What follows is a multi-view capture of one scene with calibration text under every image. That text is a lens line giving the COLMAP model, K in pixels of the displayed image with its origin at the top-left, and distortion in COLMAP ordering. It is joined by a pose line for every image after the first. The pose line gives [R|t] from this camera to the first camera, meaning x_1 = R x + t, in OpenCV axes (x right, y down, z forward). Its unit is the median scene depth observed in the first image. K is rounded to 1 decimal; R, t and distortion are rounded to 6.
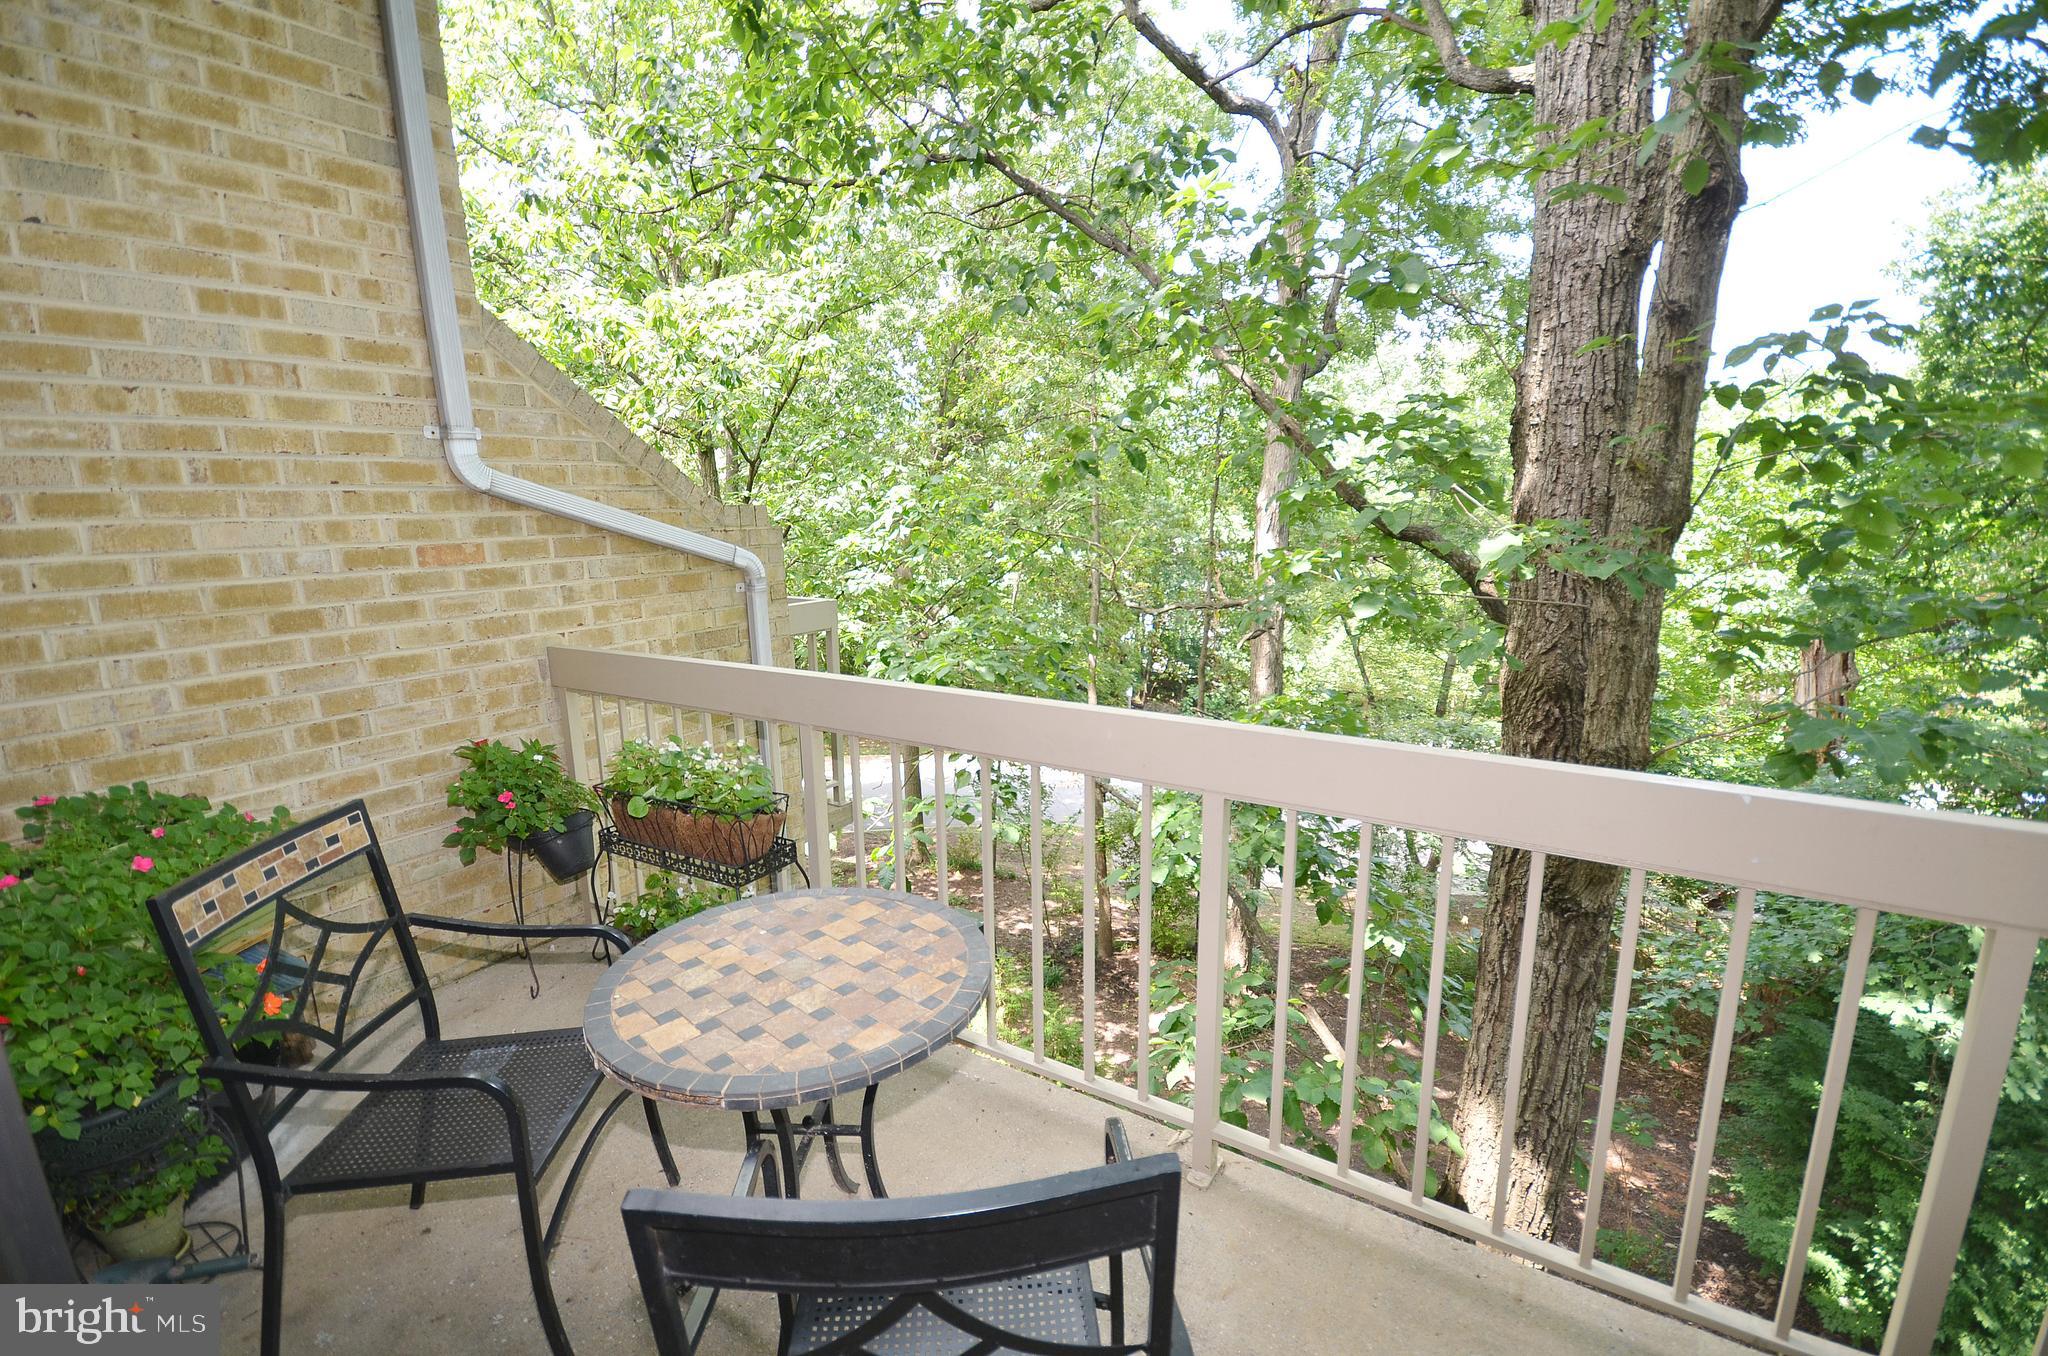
lens RADIAL K [[905.3, 0, 1030.7], [0, 905.3, 683.3], [0, 0, 1]] dist [0.025813, -0.014540]
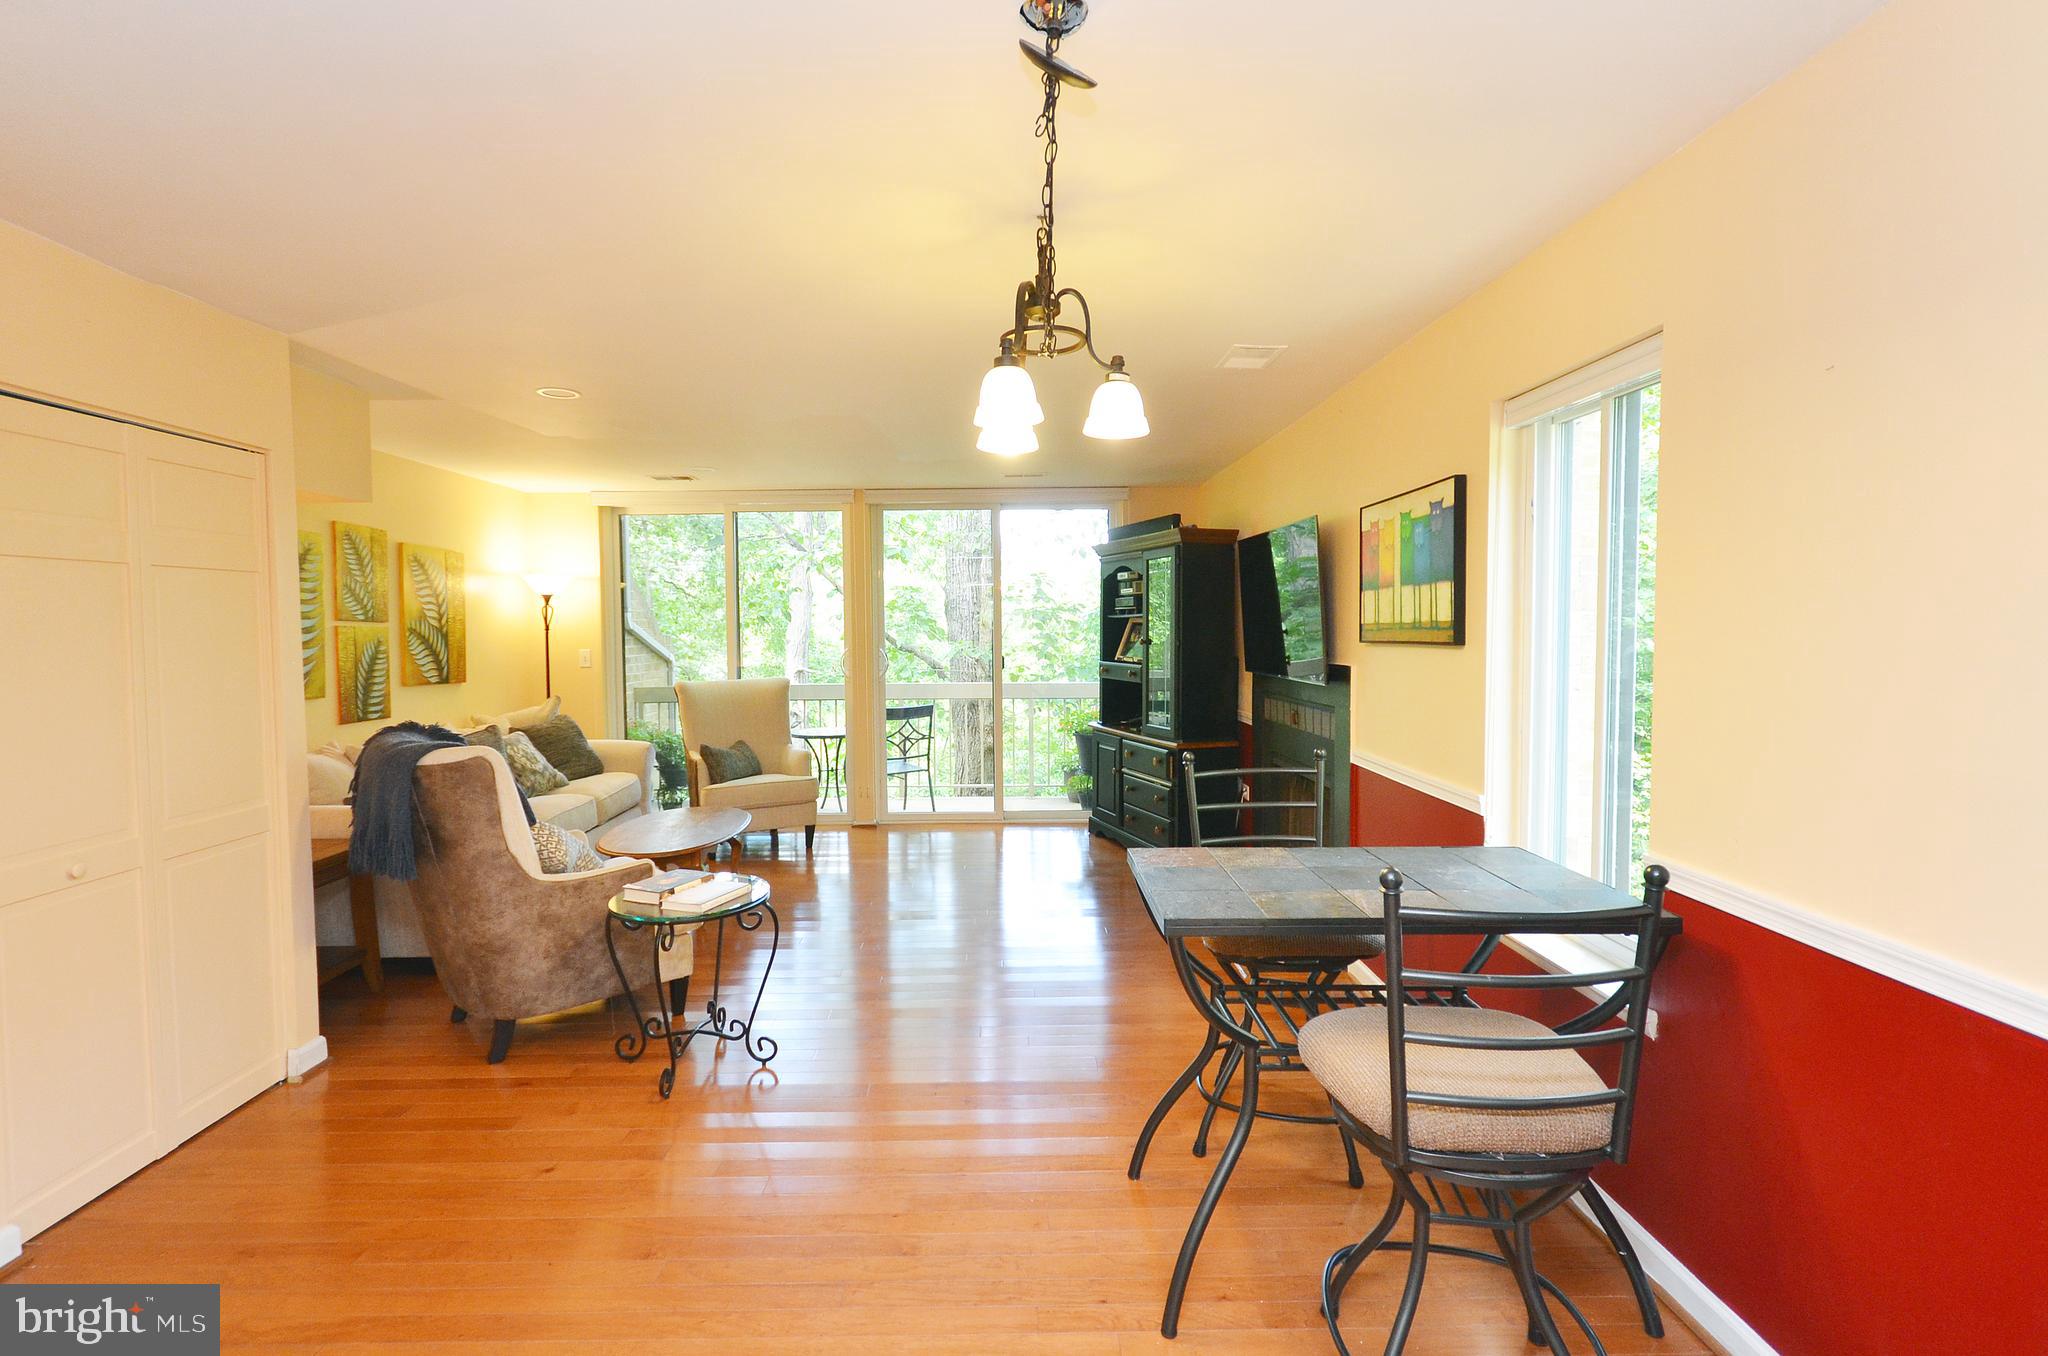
lens RADIAL K [[949.9, 0, 1000.4], [0, 949.9, 670.9], [0, 0, 1]] dist [0.000304, 0.000331]
pose [[0.849297, -0.016306, 0.527664, -0.582688], [0.102806, 0.985496, -0.135016, 0.211325], [-0.517809, 0.168915, 0.838655, -1.000343]]
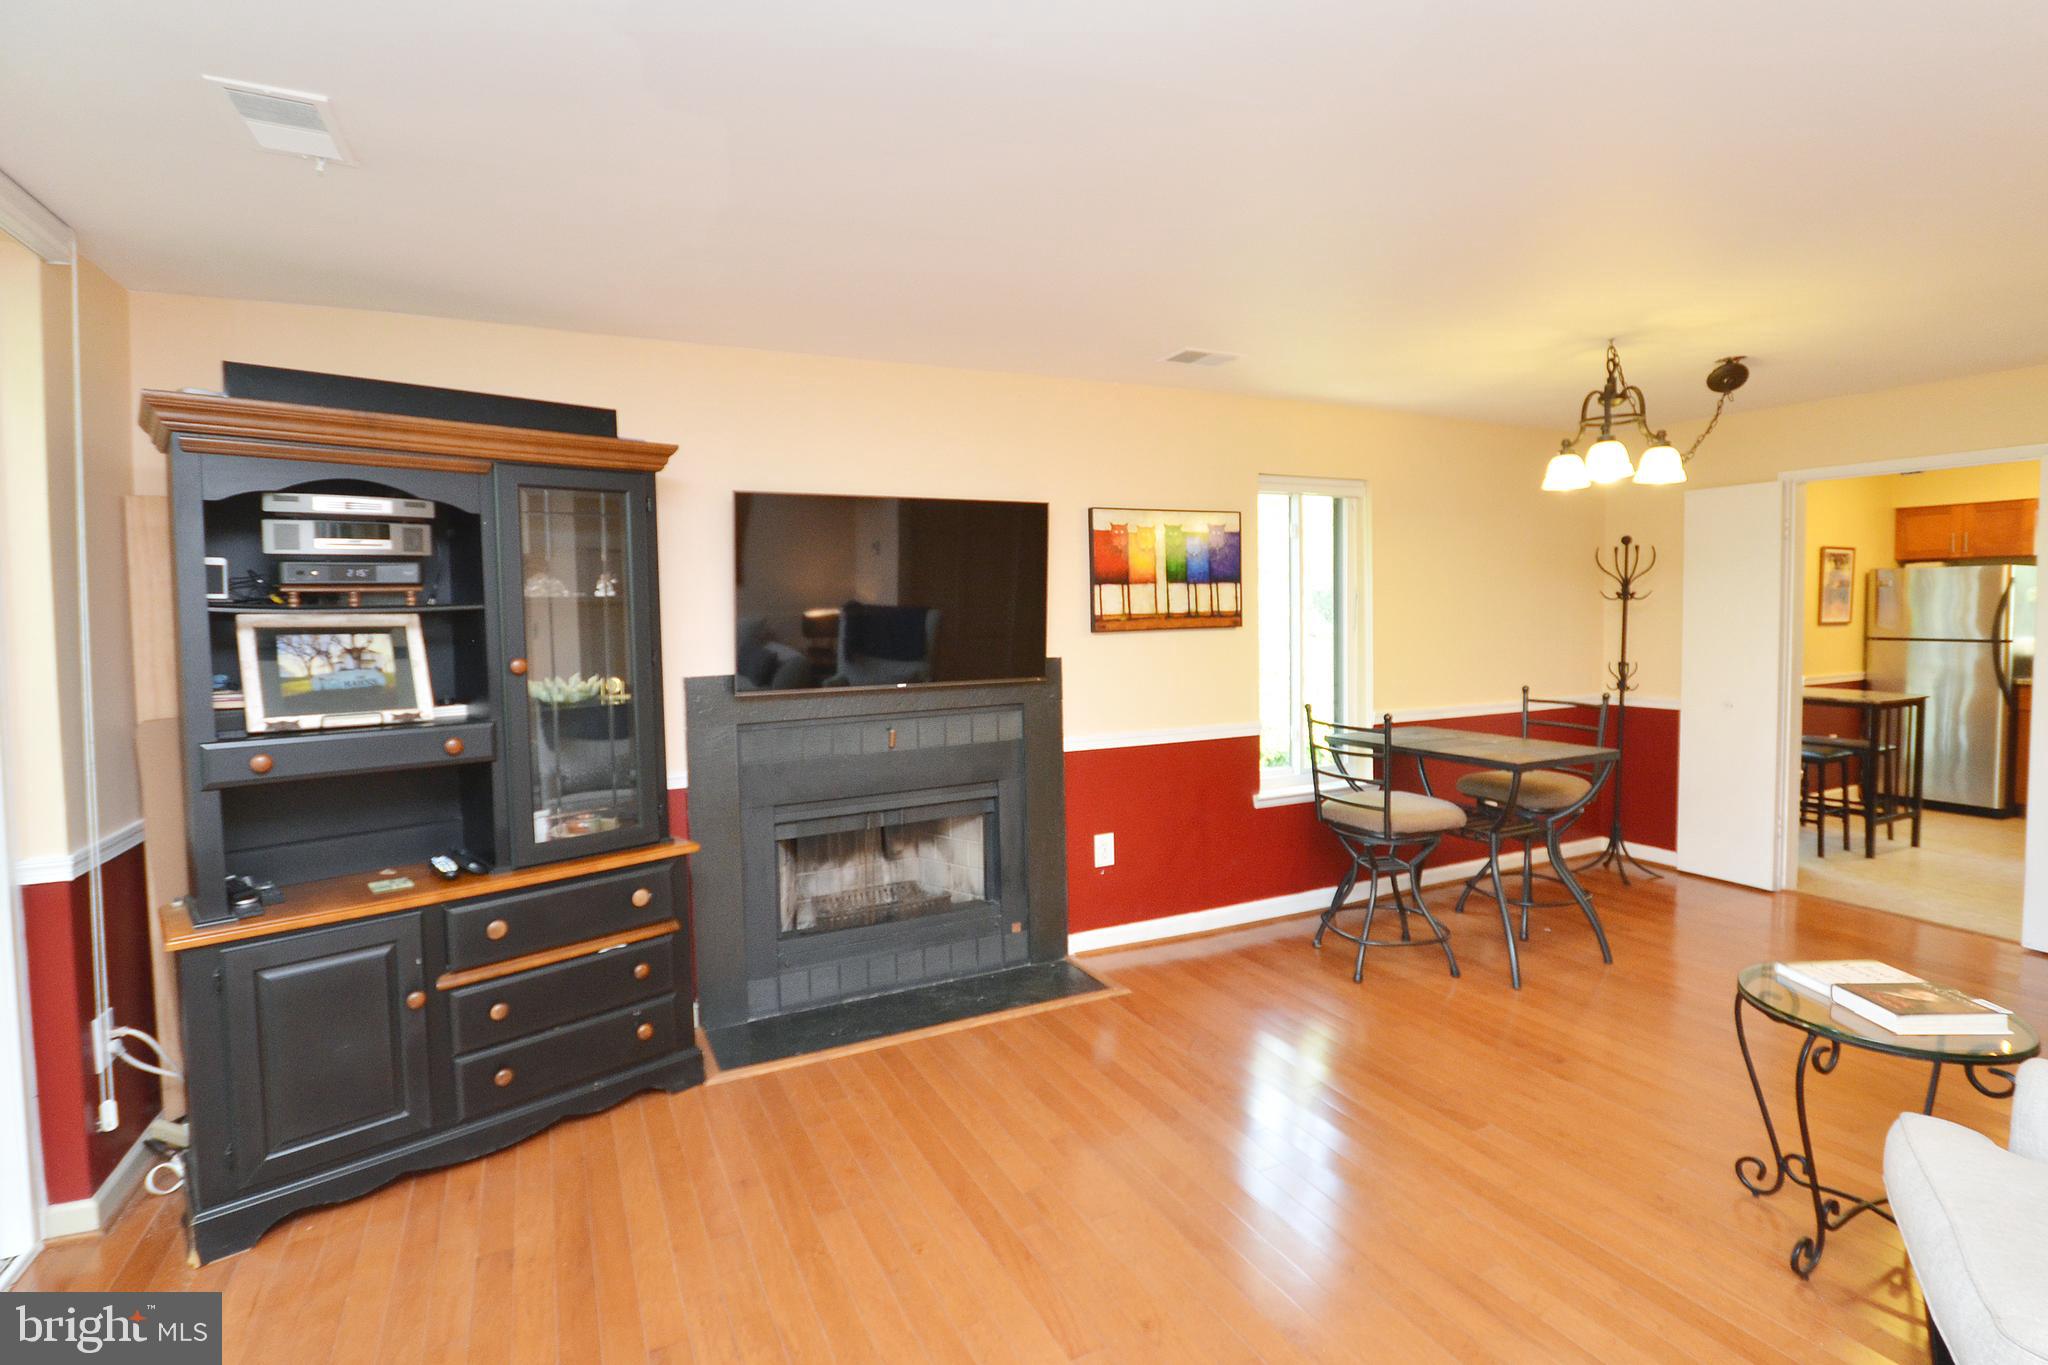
lens RADIAL K [[962.9, 0, 991.0], [0, 962.9, 653.9], [0, 0, 1]] dist [-0.025752, 0.000789]
pose [[-0.838946, 0.007216, 0.544166, -0.364606], [0.140989, 0.968655, 0.204521, 0.001133], [-0.525634, 0.248304, -0.813667, -0.020210]]
